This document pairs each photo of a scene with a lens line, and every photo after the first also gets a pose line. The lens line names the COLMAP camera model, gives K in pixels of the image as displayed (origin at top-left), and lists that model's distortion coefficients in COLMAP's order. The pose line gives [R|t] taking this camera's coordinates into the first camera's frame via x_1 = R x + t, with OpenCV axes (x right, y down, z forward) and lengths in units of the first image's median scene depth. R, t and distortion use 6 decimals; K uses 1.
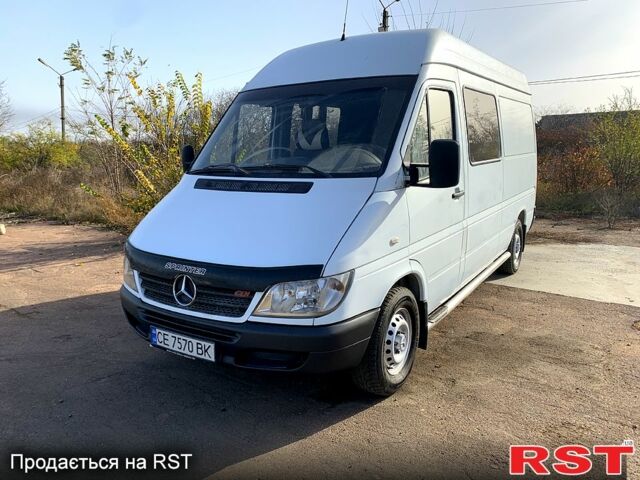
lens RADIAL K [[490.8, 0, 315.2], [0, 490.8, 242.7], [0, 0, 1]] dist [0.006797, -0.001664]
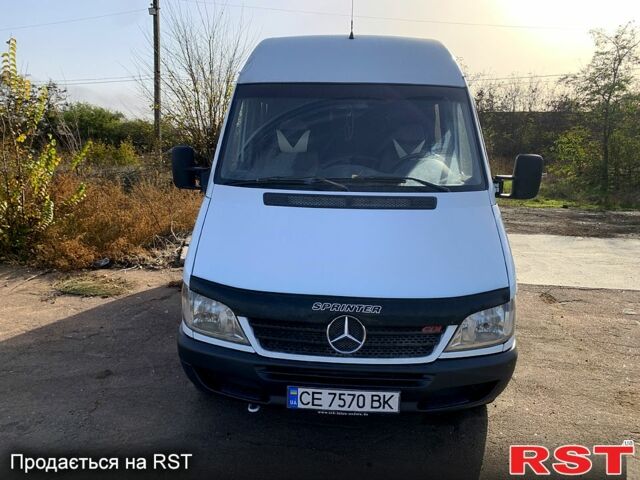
lens RADIAL K [[490.8, 0, 312.7], [0, 490.8, 238.0], [0, 0, 1]] dist [0.006797, -0.001664]
pose [[0.873071, -0.063829, 0.483398, -0.706803], [0.057670, 0.997954, 0.027614, -0.090092], [-0.484171, 0.003769, 0.874965, 0.314617]]
